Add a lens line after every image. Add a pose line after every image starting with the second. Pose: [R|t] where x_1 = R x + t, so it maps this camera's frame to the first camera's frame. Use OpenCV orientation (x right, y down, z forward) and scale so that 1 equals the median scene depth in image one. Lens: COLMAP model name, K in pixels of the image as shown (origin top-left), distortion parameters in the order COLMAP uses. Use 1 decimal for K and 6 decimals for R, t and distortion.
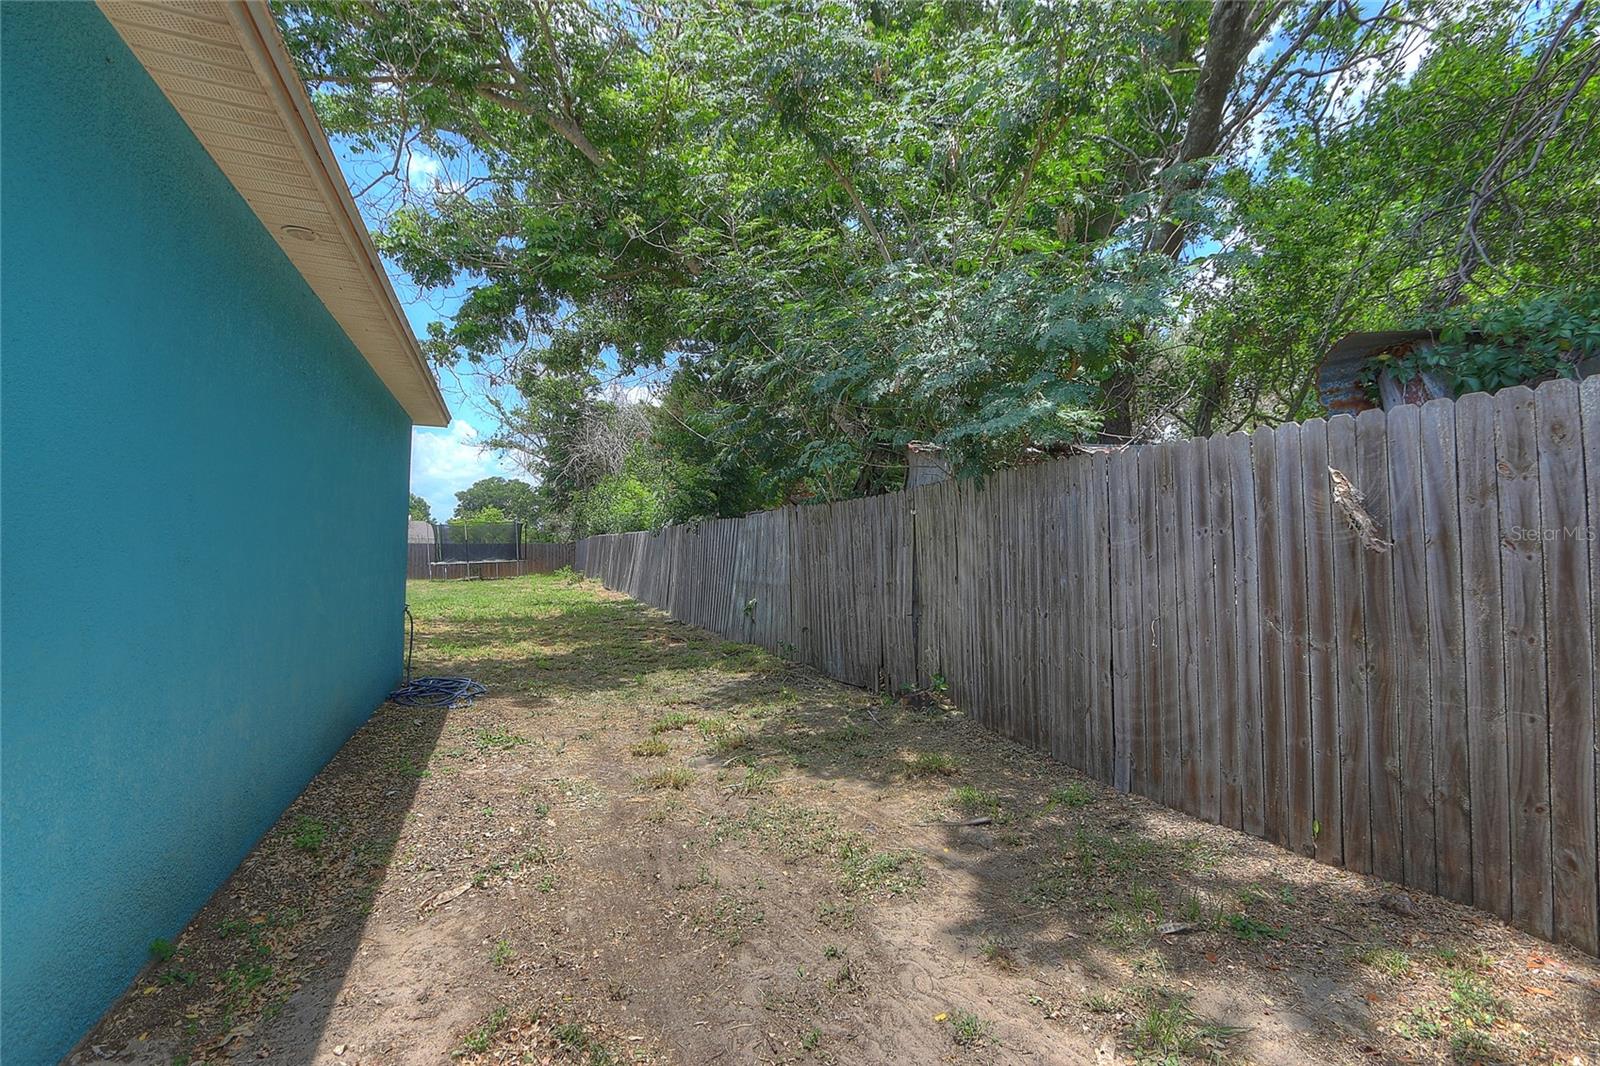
lens RADIAL K [[706.5, 0, 800.0], [0, 706.5, 533.0], [0, 0, 1]] dist [-0.014603, 0.000320]
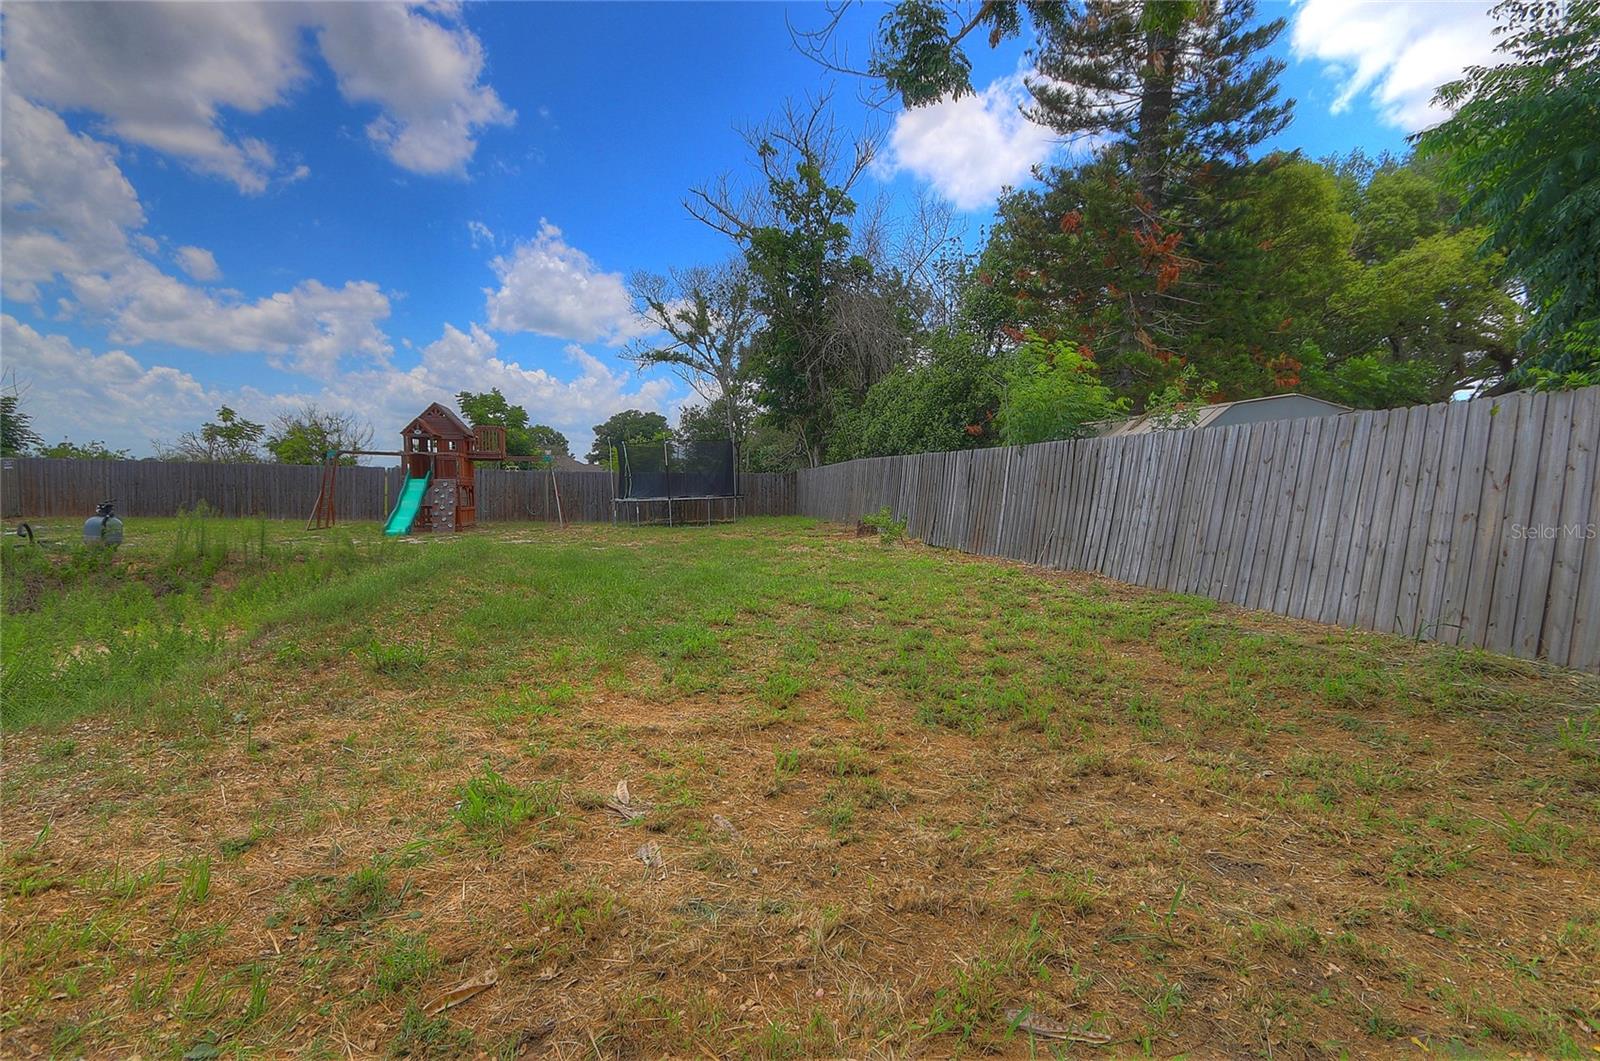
lens RADIAL K [[773.5, 0, 800.0], [0, 773.5, 530.5], [0, 0, 1]] dist [-0.014959, -0.000036]
pose [[0.981130, 0.022288, -0.192063, -0.189975], [-0.007368, 0.996922, 0.078049, 0.011417], [0.193211, -0.075161, 0.978274, 0.267703]]
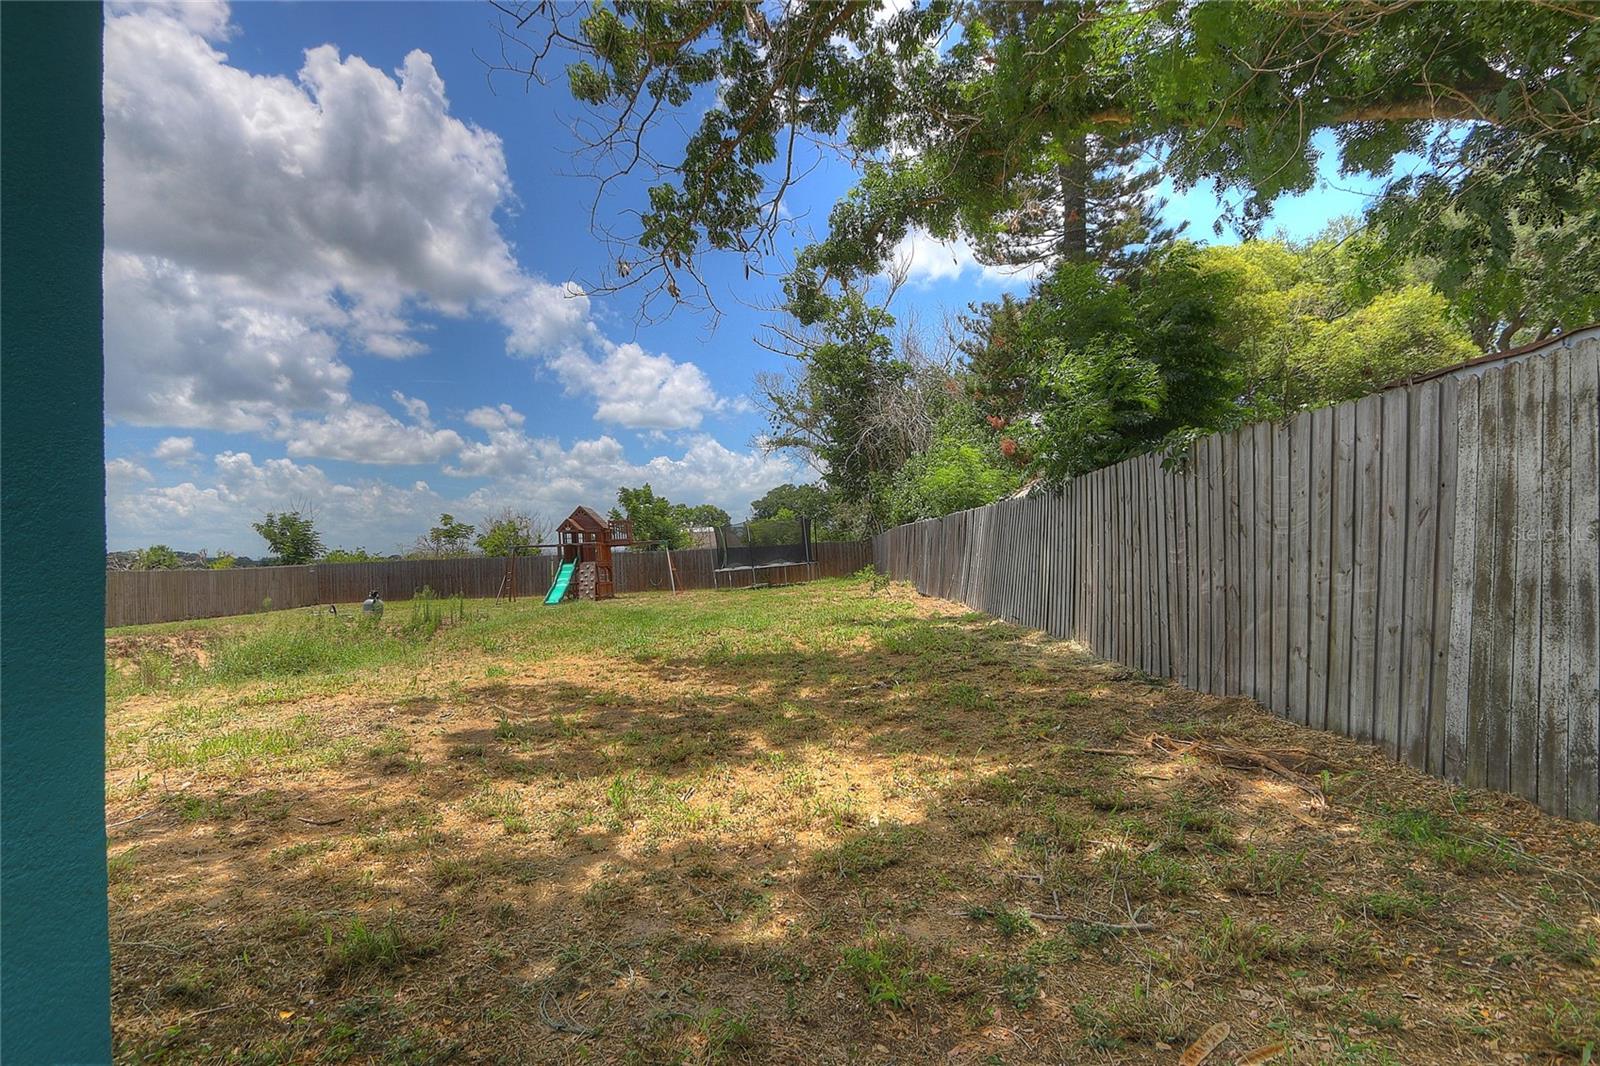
lens RADIAL K [[744.1, 0, 800.6], [0, 744.1, 545.0], [0, 0, 1]] dist [-0.015755, -0.000487]
pose [[0.922116, -0.052625, -0.383317, -0.061960], [0.060821, 0.998105, 0.009285, 0.008482], [0.382102, -0.031876, 0.923570, 0.161684]]
